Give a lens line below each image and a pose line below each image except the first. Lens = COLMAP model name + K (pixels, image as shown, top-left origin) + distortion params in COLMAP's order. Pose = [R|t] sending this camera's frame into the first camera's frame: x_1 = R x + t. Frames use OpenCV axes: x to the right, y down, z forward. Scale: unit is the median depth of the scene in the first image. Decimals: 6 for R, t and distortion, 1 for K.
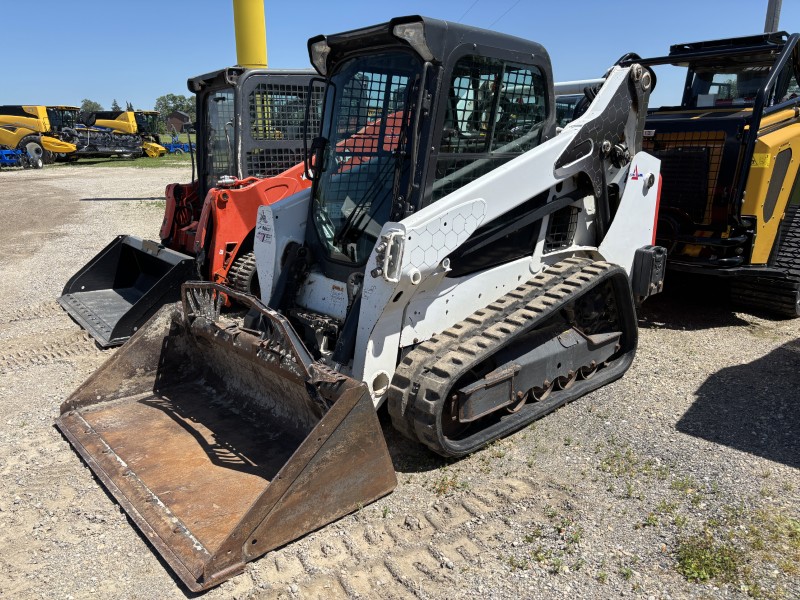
lens RADIAL K [[610.0, 0, 391.4], [0, 610.0, 299.8], [0, 0, 1]] dist [0.036607, -0.034846]
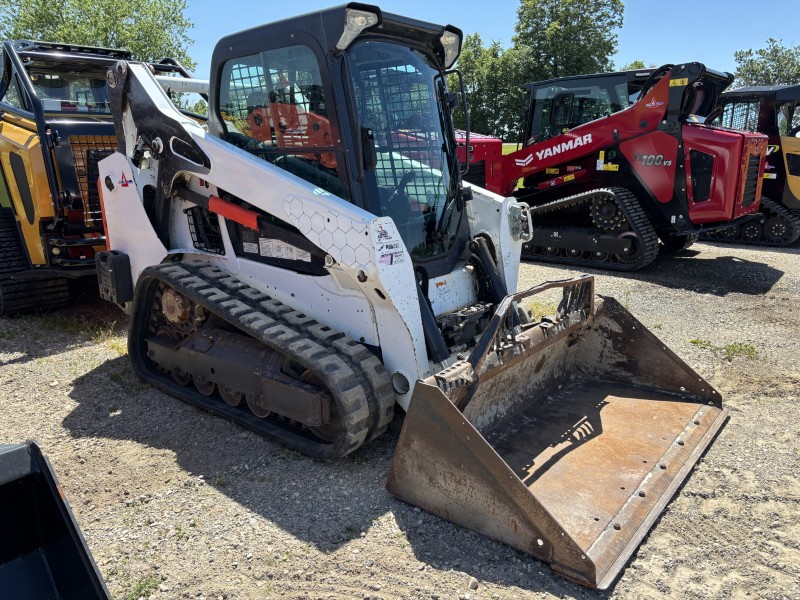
lens RADIAL K [[610.0, 0, 396.6], [0, 610.0, 300.2], [0, 0, 1]] dist [0.036607, -0.034846]
pose [[-0.160023, -0.232540, 0.959332, -1.020125], [0.258767, 0.927987, 0.268106, -0.274954], [-0.952593, 0.291146, -0.088325, 1.162482]]
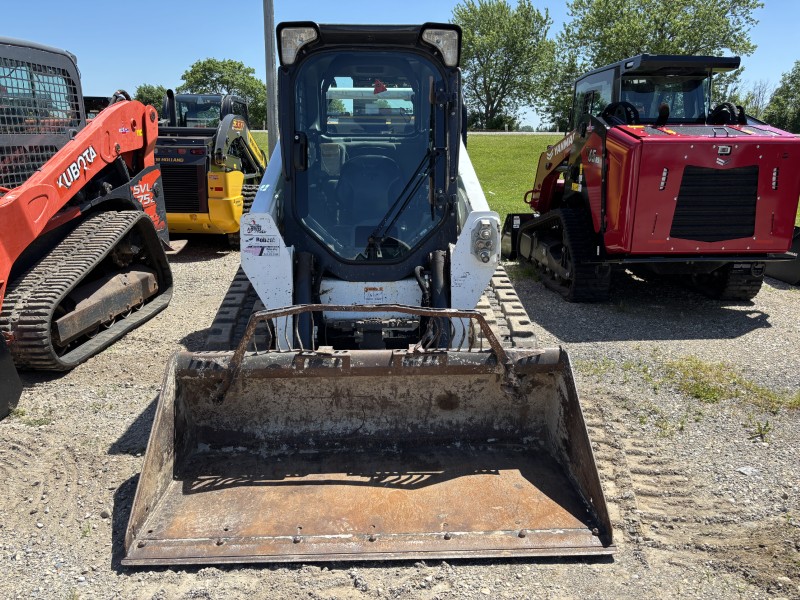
lens RADIAL K [[610.0, 0, 400.0], [0, 610.0, 300.8], [0, 0, 1]] dist [0.036607, -0.034846]
pose [[0.630618, -0.189832, 0.752519, -0.798258], [0.187055, 0.978217, 0.090013, -0.080307], [-0.753214, 0.083998, 0.652390, 0.334271]]
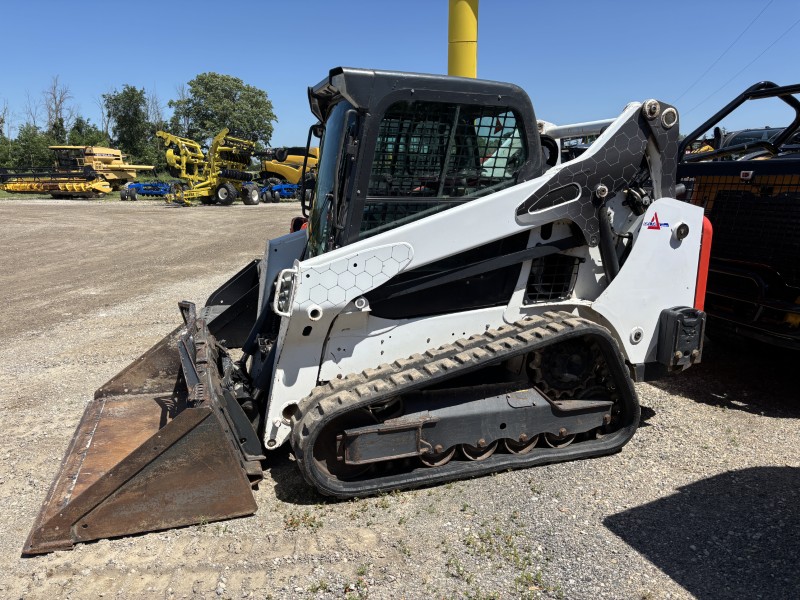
lens RADIAL K [[610.0, 0, 392.8], [0, 610.0, 297.2], [0, 0, 1]] dist [0.036607, -0.034846]
pose [[0.918742, 0.082739, -0.386094, 0.476251], [-0.105449, 0.993699, -0.037977, -0.033674], [0.380519, 0.075605, 0.921678, 0.078047]]
